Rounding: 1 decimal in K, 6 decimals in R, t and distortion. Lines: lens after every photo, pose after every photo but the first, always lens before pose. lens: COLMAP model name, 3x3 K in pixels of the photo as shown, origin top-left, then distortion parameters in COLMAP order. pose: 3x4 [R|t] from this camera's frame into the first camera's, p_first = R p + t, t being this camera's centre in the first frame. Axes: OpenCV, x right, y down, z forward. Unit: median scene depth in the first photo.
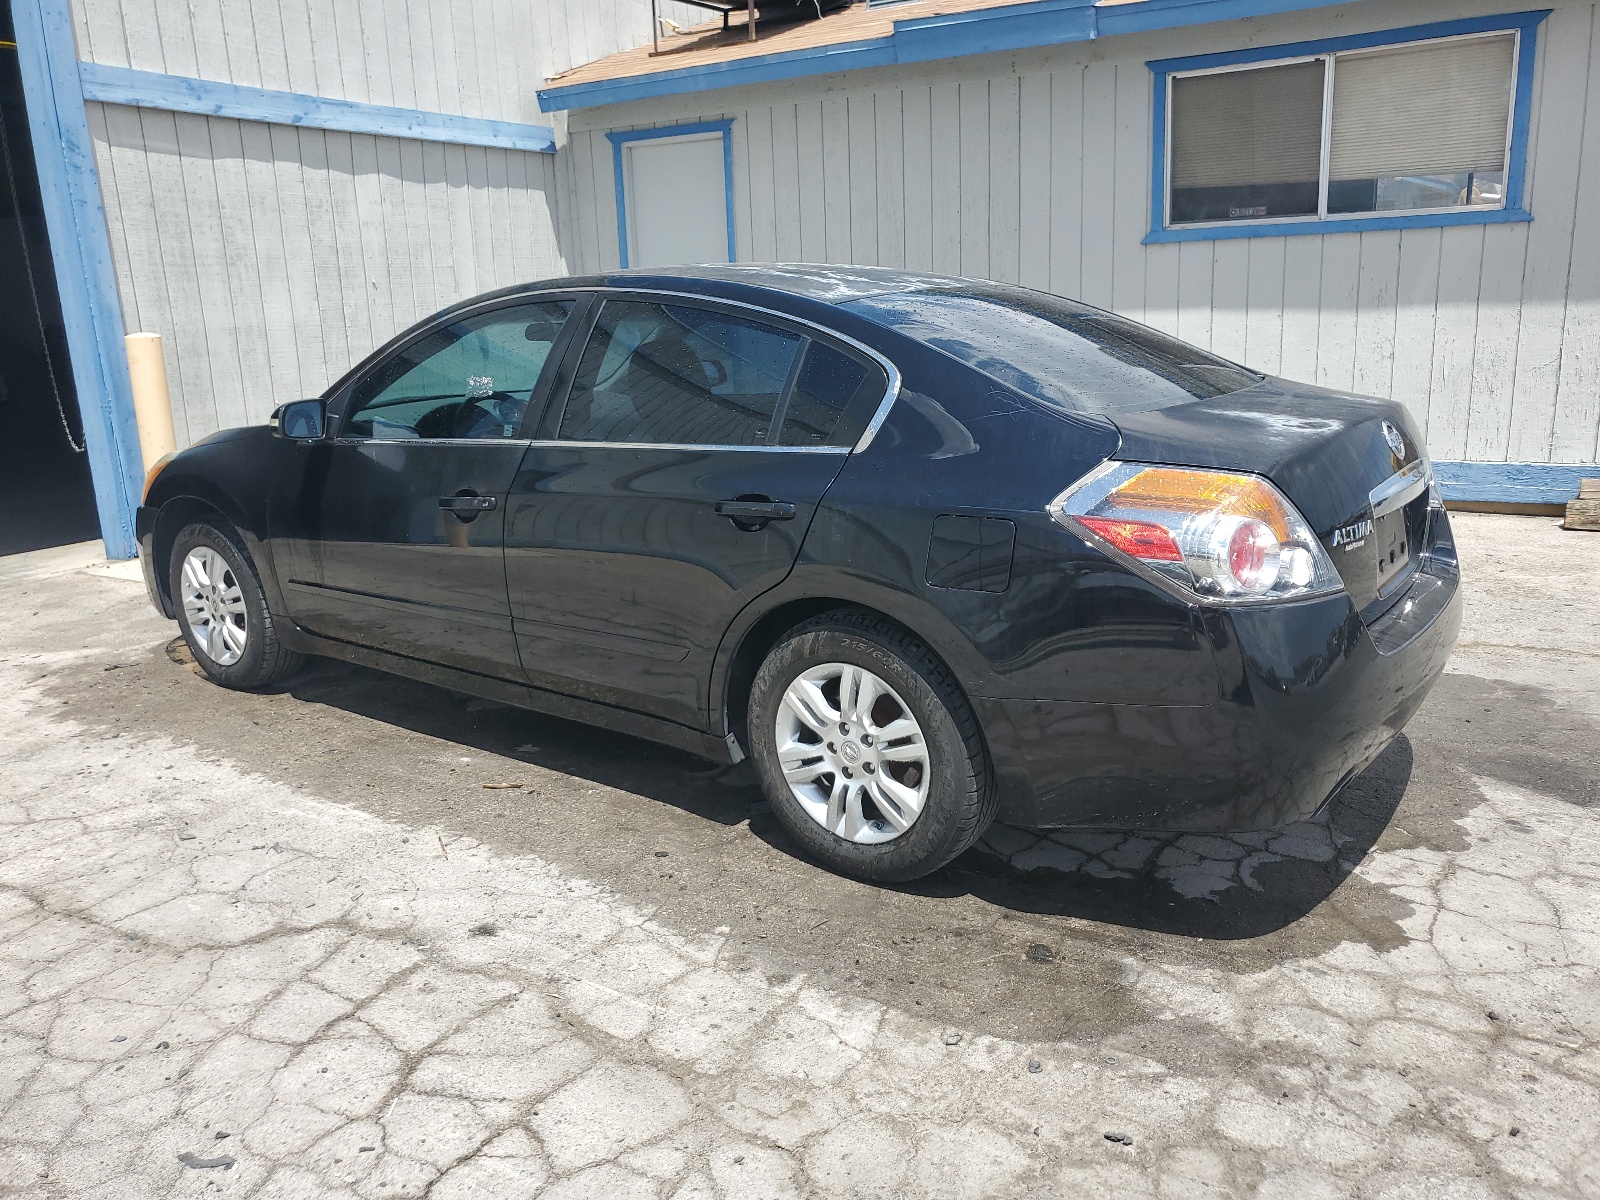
lens RADIAL K [[1257.7, 0, 800.0], [0, 1257.7, 600.0], [0, 0, 1]] dist [-0.013129, 0.041784]
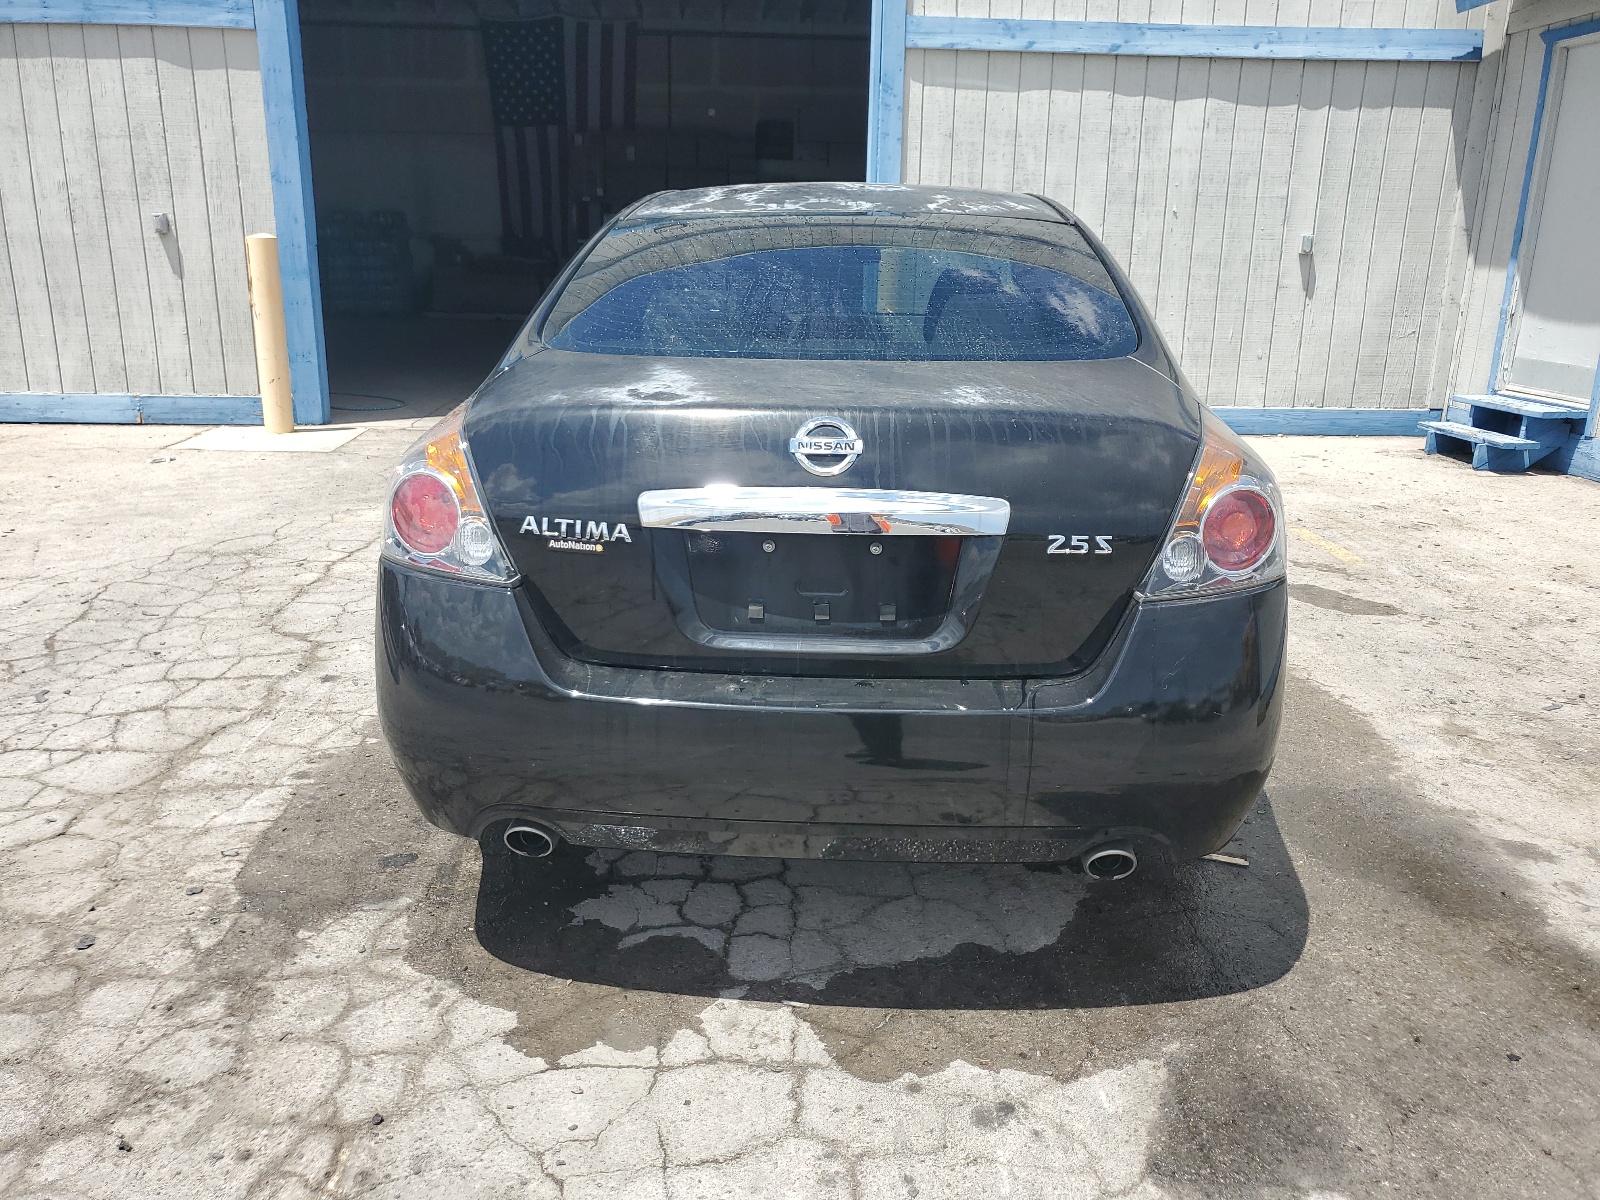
lens RADIAL K [[1257.7, 0, 800.0], [0, 1257.7, 600.0], [0, 0, 1]] dist [-0.013129, 0.041784]
pose [[0.544972, 0.275168, -0.792016, 0.982001], [-0.236832, 0.956666, 0.169412, -0.151729], [0.804311, 0.095250, 0.586524, 0.559671]]
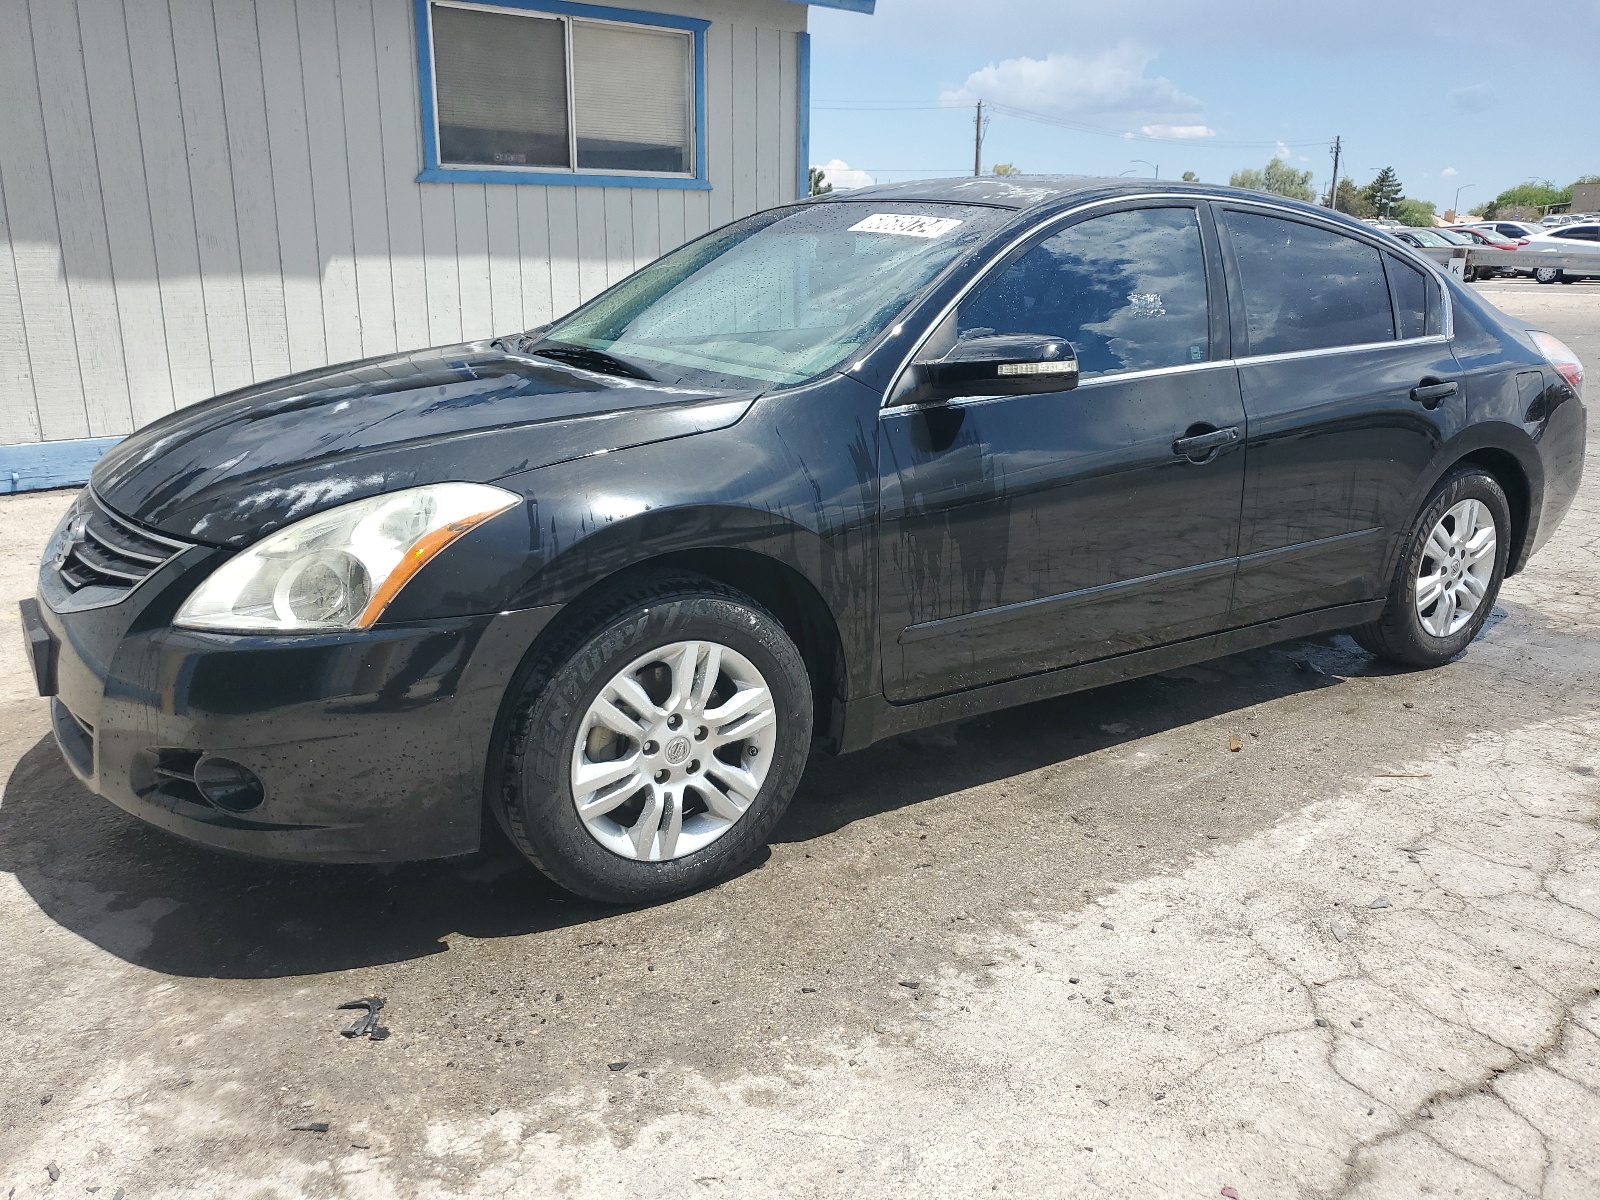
lens RADIAL K [[1291.4, 0, 800.0], [0, 1291.4, 600.0], [0, 0, 1]] dist [-0.028832, 0.003277]
pose [[0.327865, -0.213028, 0.920393, -1.370398], [0.209803, 0.966335, 0.148925, -0.177609], [-0.921134, 0.144273, 0.361522, 1.122780]]
